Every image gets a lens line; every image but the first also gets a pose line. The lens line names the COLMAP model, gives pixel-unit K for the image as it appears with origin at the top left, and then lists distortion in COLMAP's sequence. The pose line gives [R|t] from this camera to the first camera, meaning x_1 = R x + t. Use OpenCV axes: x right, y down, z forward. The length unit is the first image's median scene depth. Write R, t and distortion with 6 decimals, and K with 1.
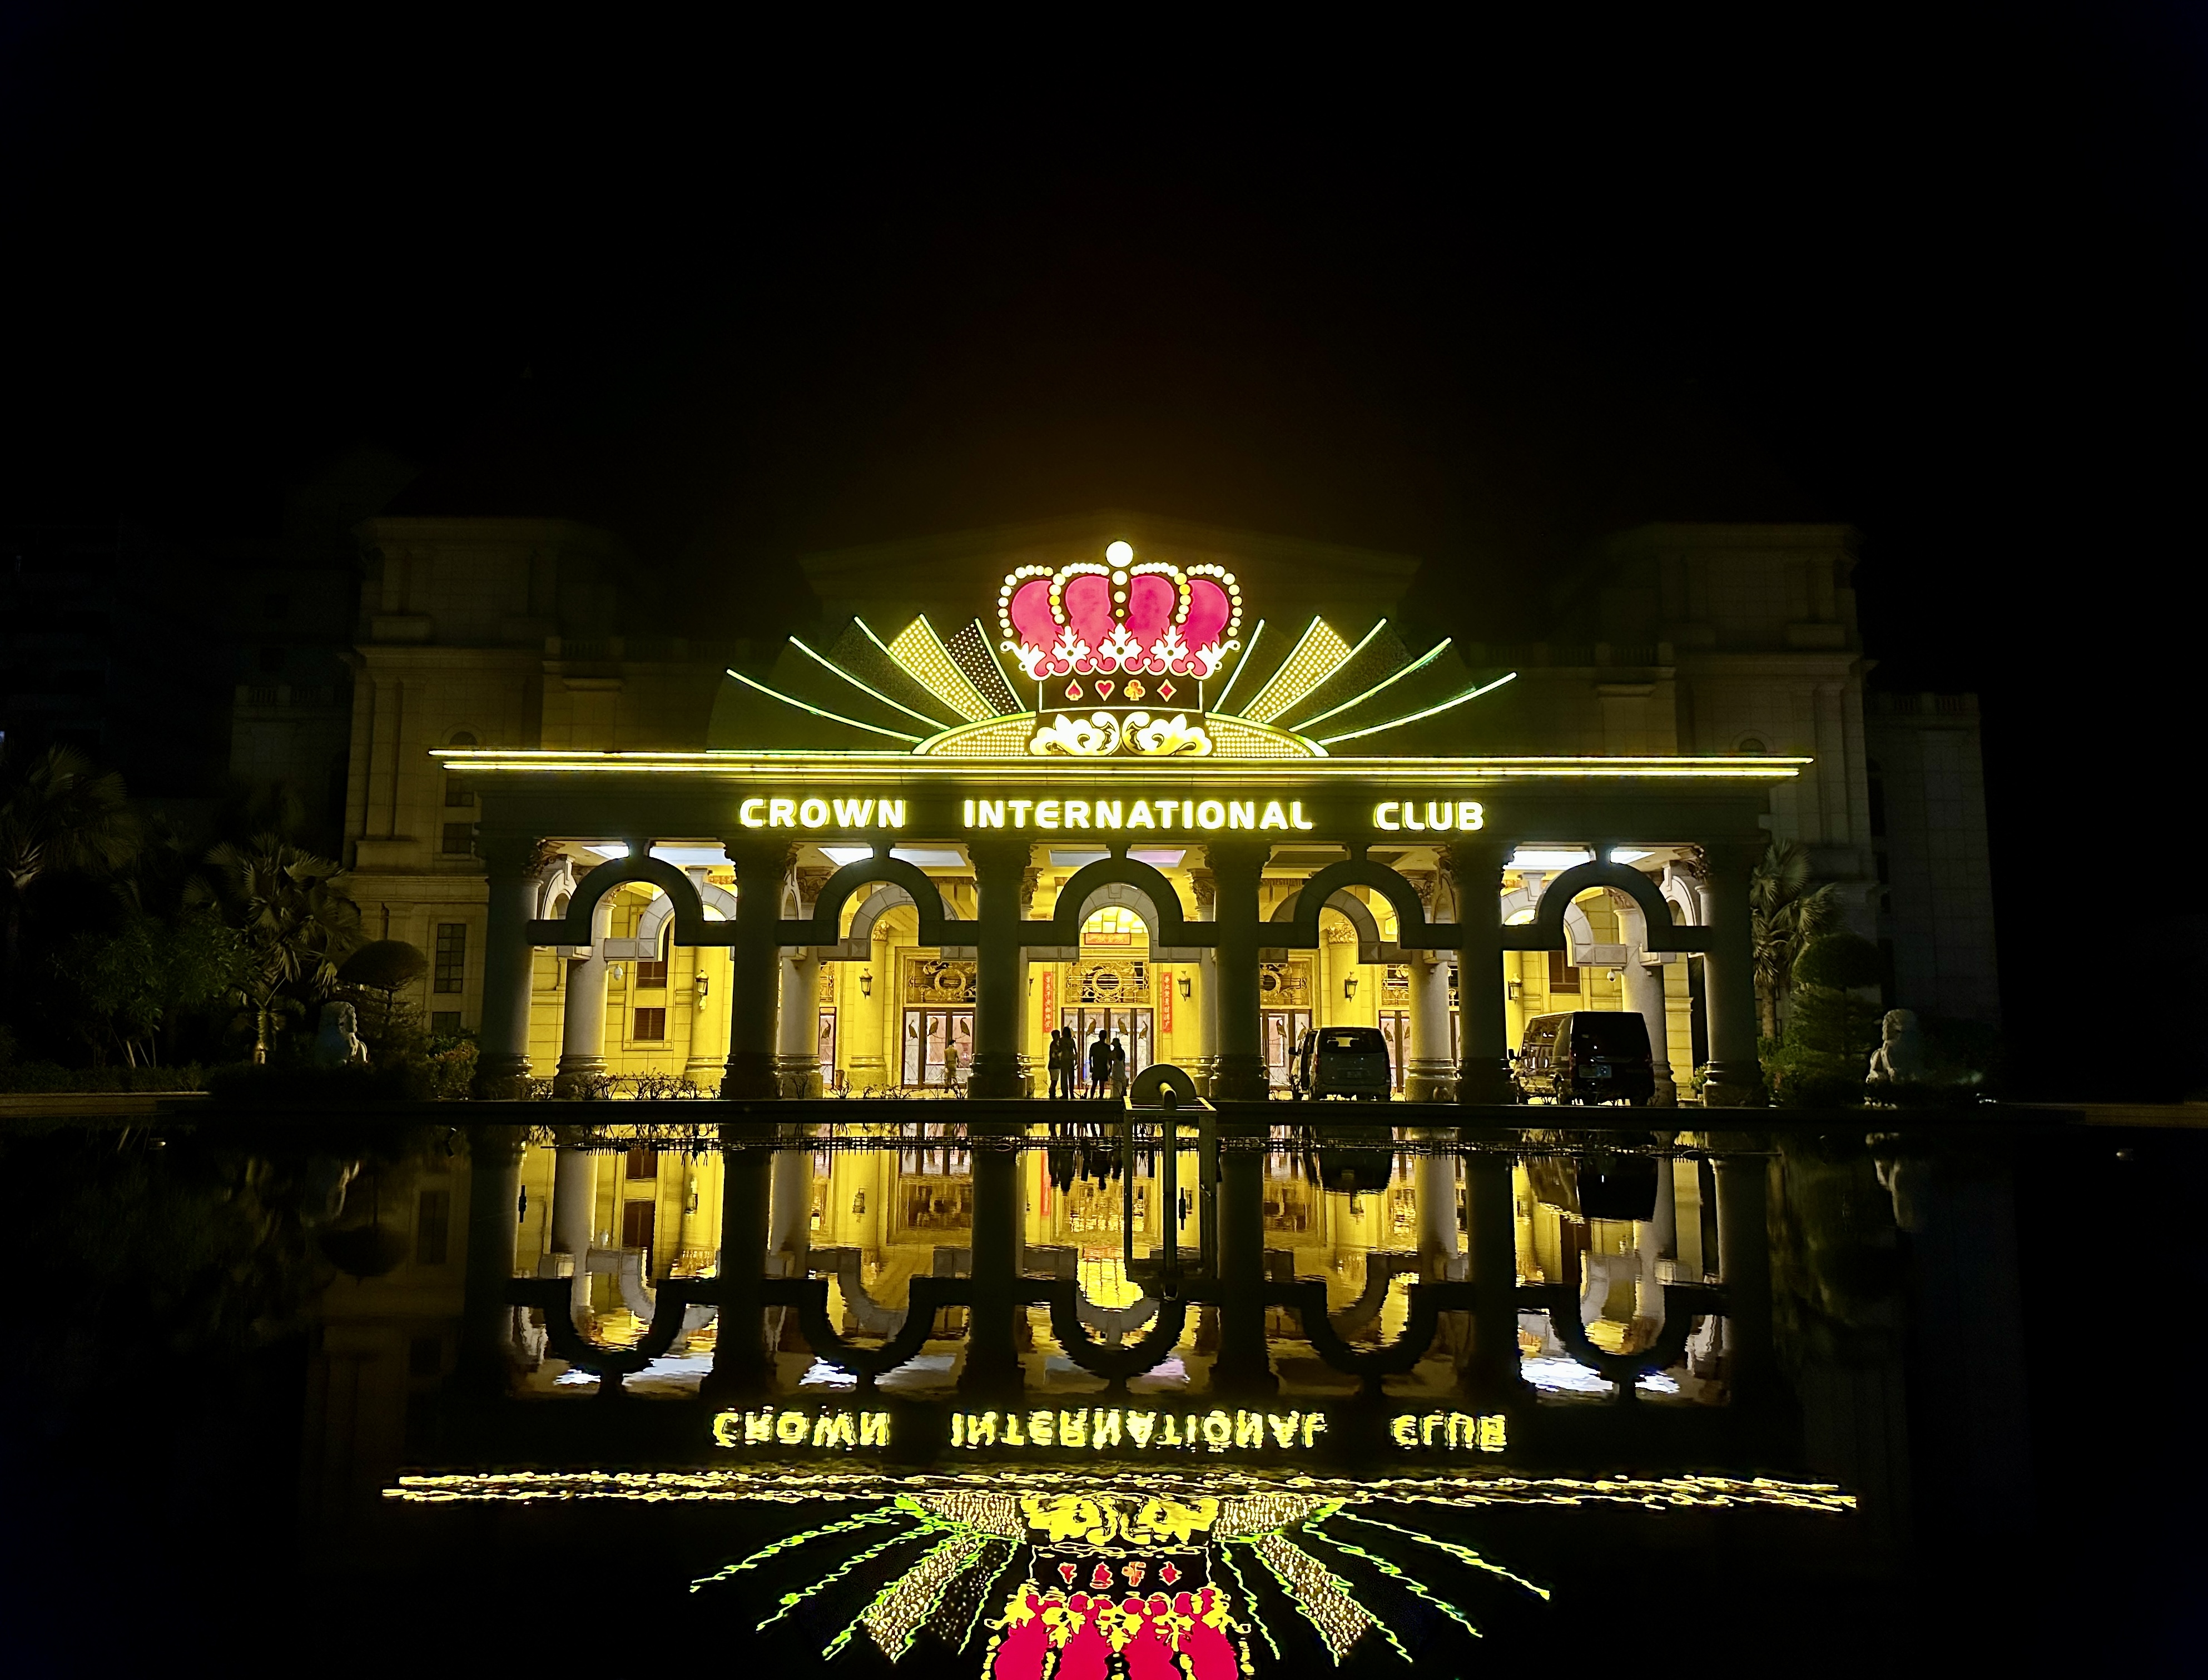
lens RADIAL K [[1587.6, 0, 1097.9], [0, 1587.6, 839.7], [0, 0, 1]] dist [0.043343, -0.028396]
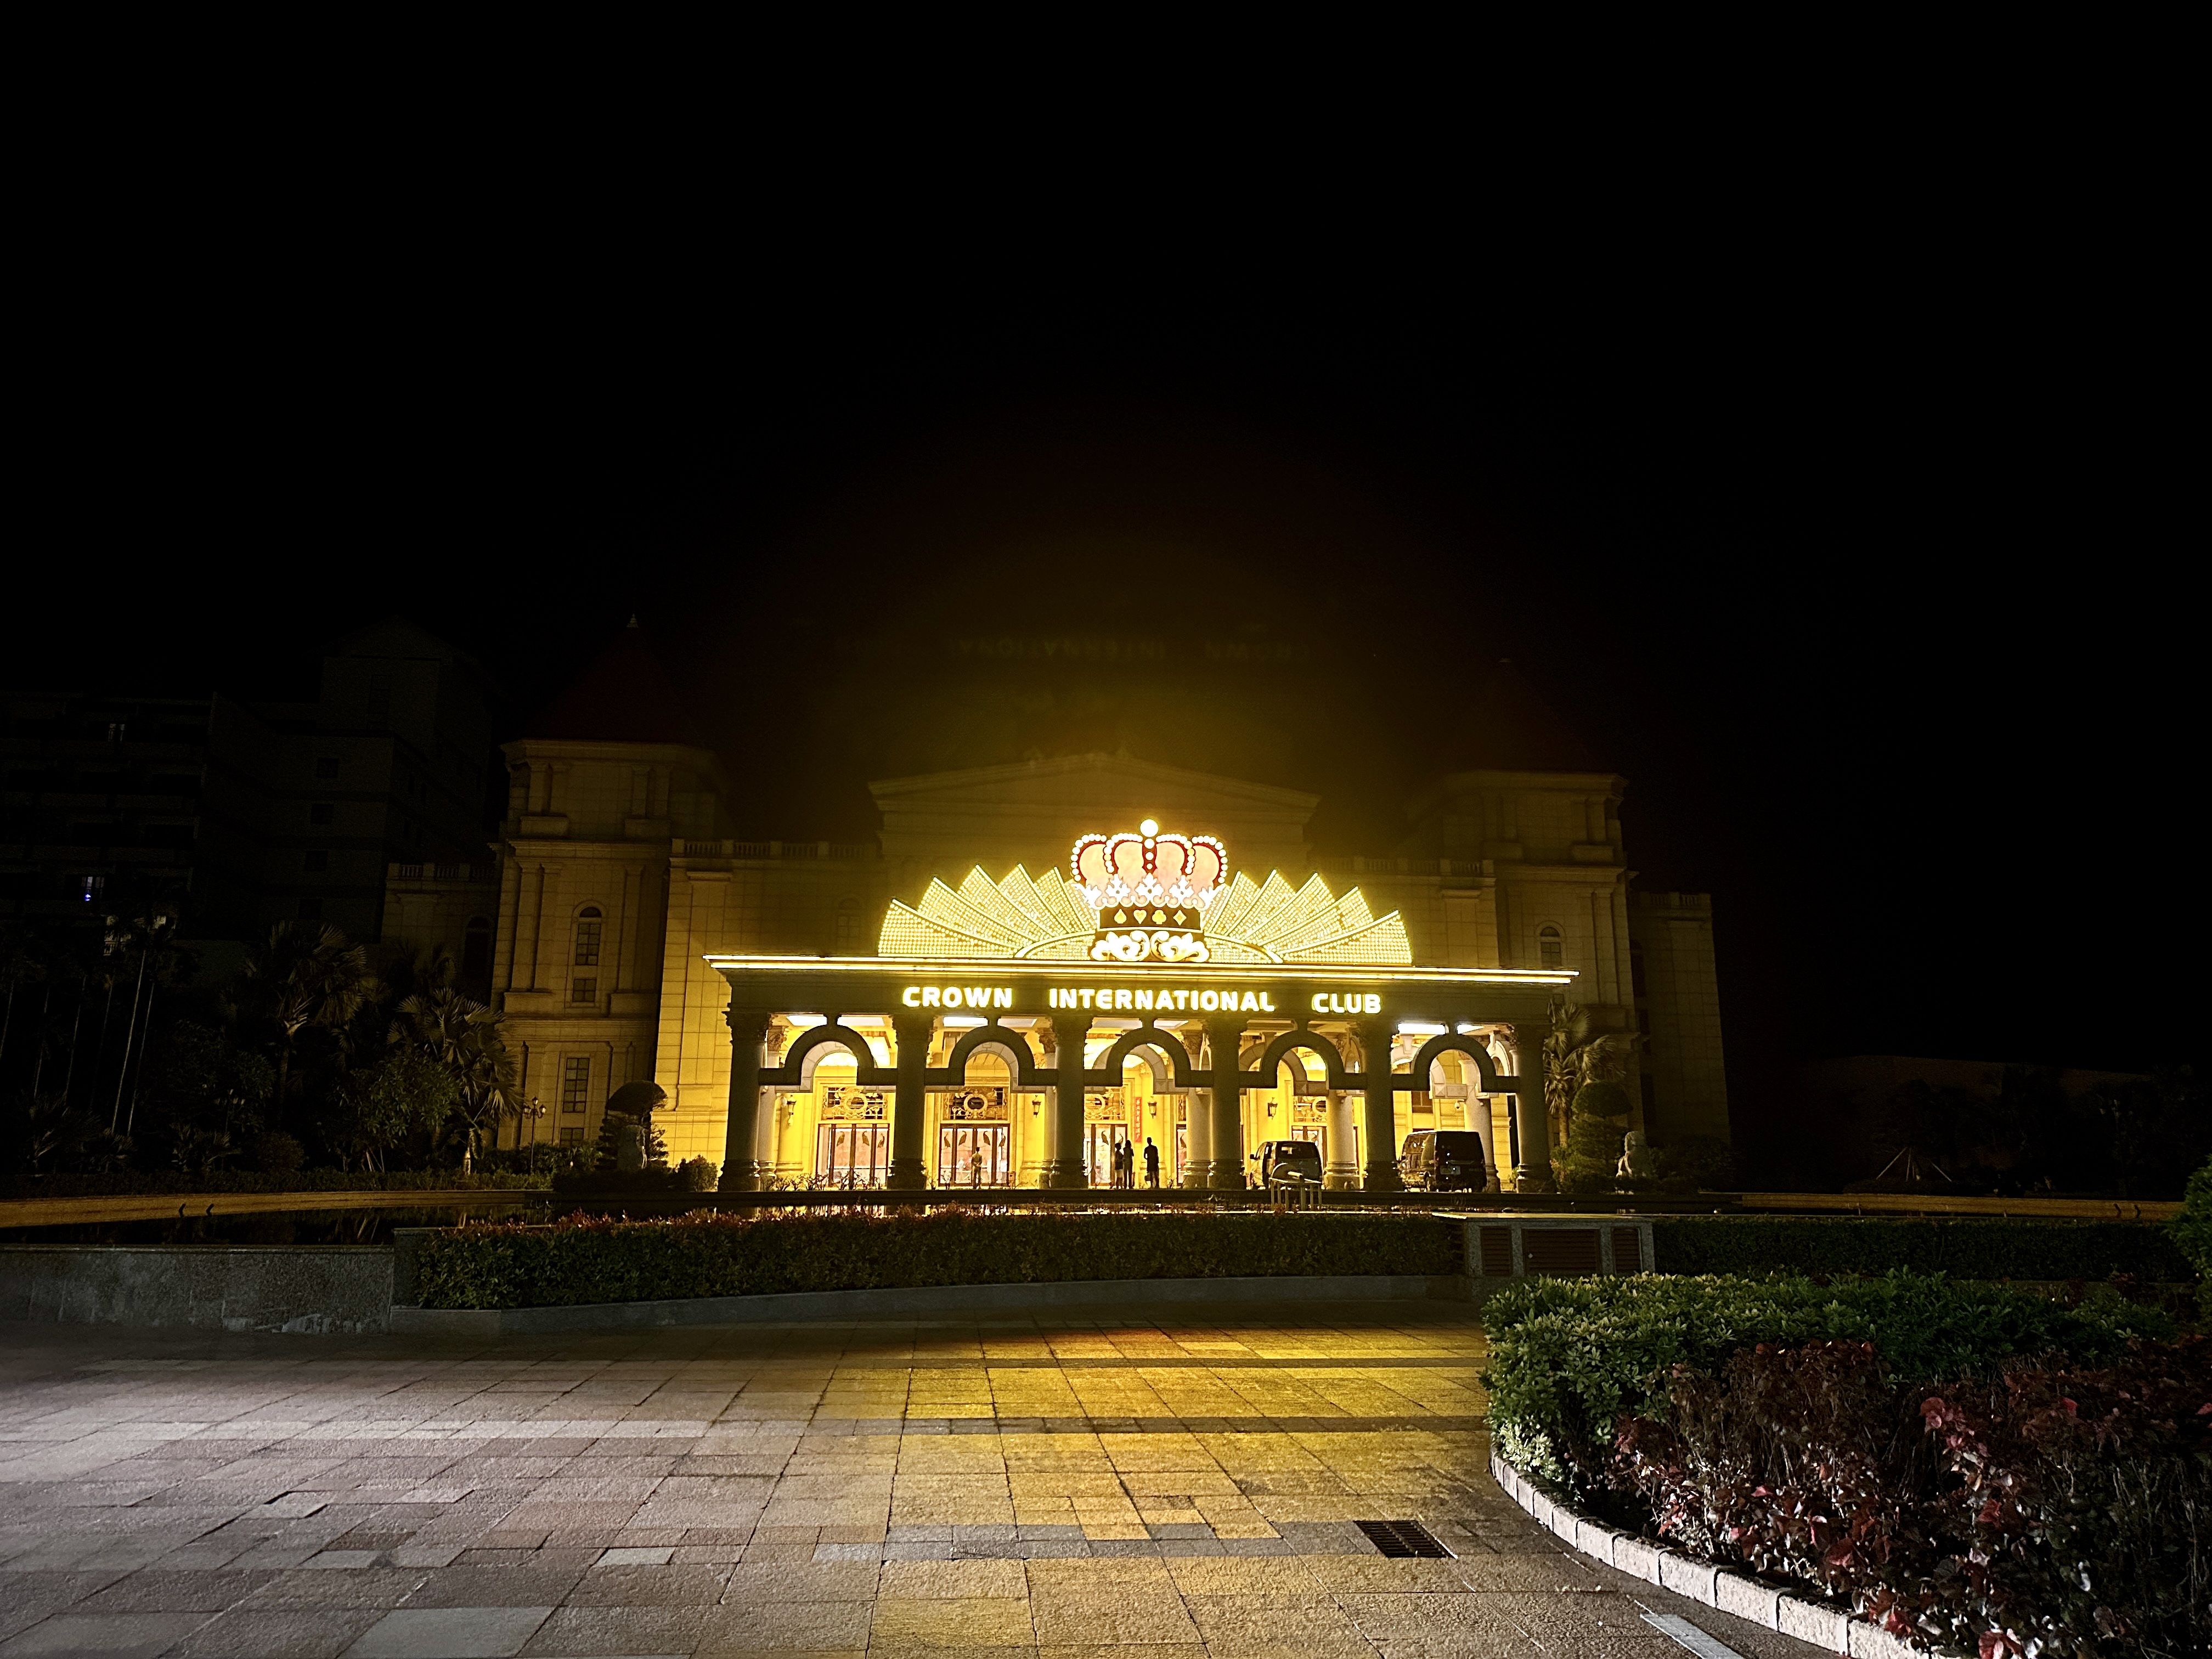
lens RADIAL K [[1562.7, 0, 1134.7], [0, 1562.7, 801.1], [0, 0, 1]] dist [0.056259, -0.062695]
pose [[0.992575, 0.025736, 0.118878, -0.182209], [-0.014531, 0.995449, -0.094179, -0.062728], [-0.120761, 0.091753, 0.988432, -0.502400]]
